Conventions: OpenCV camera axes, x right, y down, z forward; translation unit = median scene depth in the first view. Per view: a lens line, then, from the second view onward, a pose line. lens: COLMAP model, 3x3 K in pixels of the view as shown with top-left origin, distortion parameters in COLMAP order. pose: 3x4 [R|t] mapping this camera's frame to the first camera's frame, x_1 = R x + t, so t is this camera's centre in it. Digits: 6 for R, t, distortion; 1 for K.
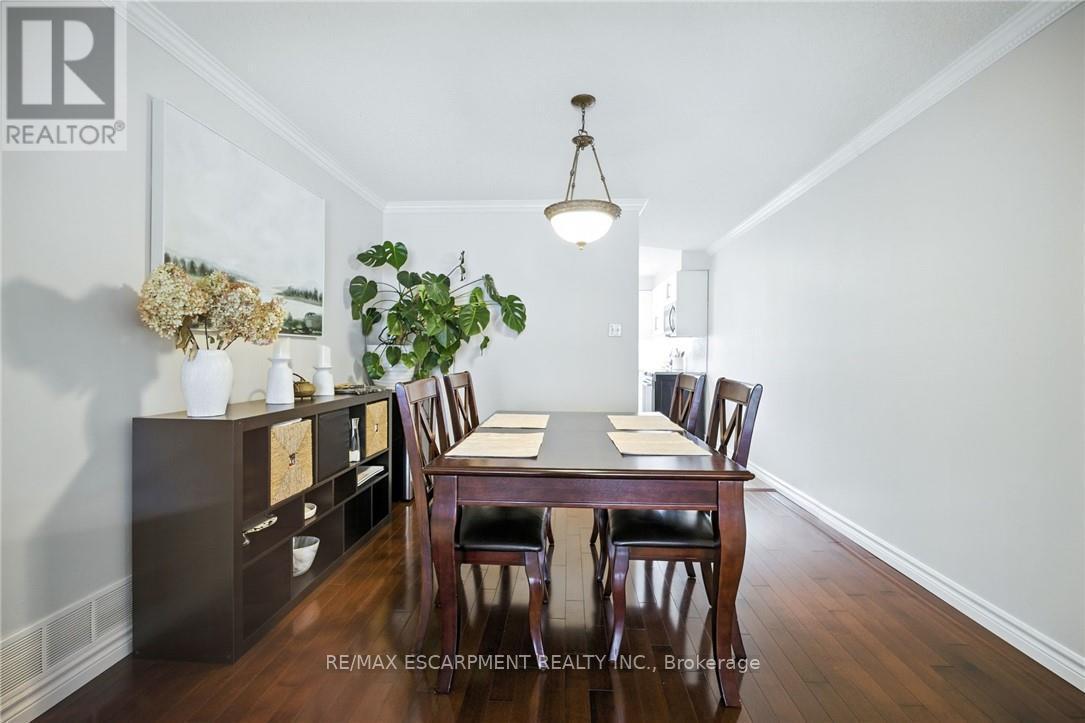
lens RADIAL K [[468.0, 0, 544.7], [0, 468.0, 358.6], [0, 0, 1]] dist [-0.003139, 0.000537]
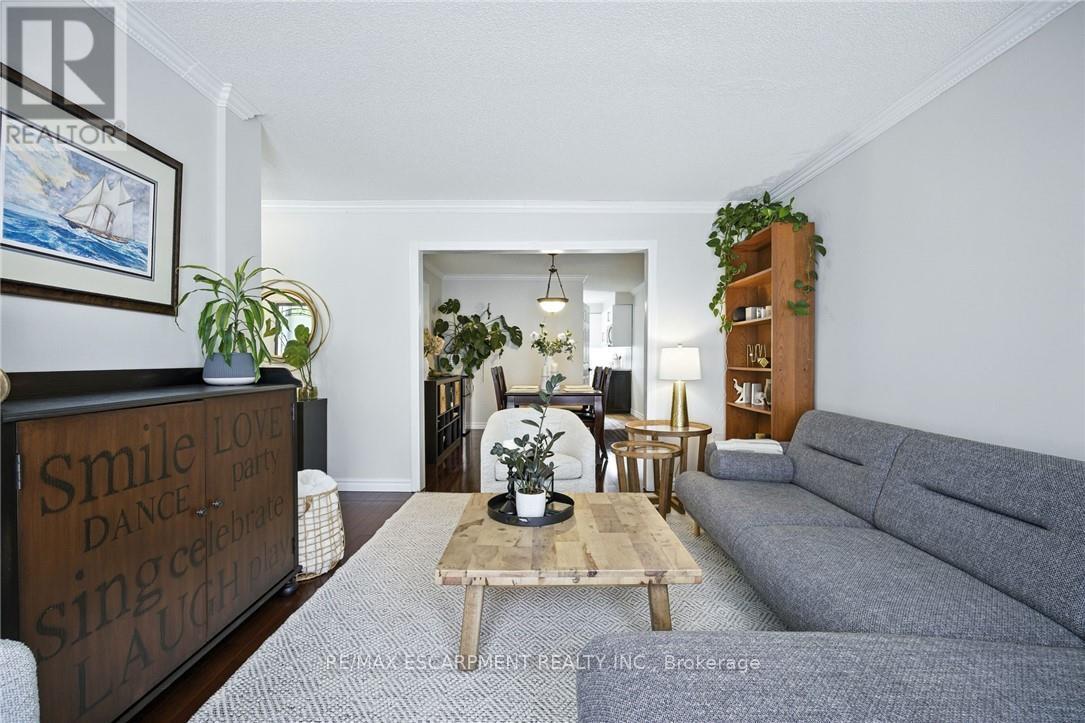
lens RADIAL K [[468.0, 0, 544.7], [0, 468.0, 358.6], [0, 0, 1]] dist [-0.003139, 0.000537]
pose [[0.998131, -0.003408, 0.061008, -0.071752], [0.003672, 0.999984, -0.004220, -0.000396], [-0.060992, 0.004436, 0.998128, -0.917659]]
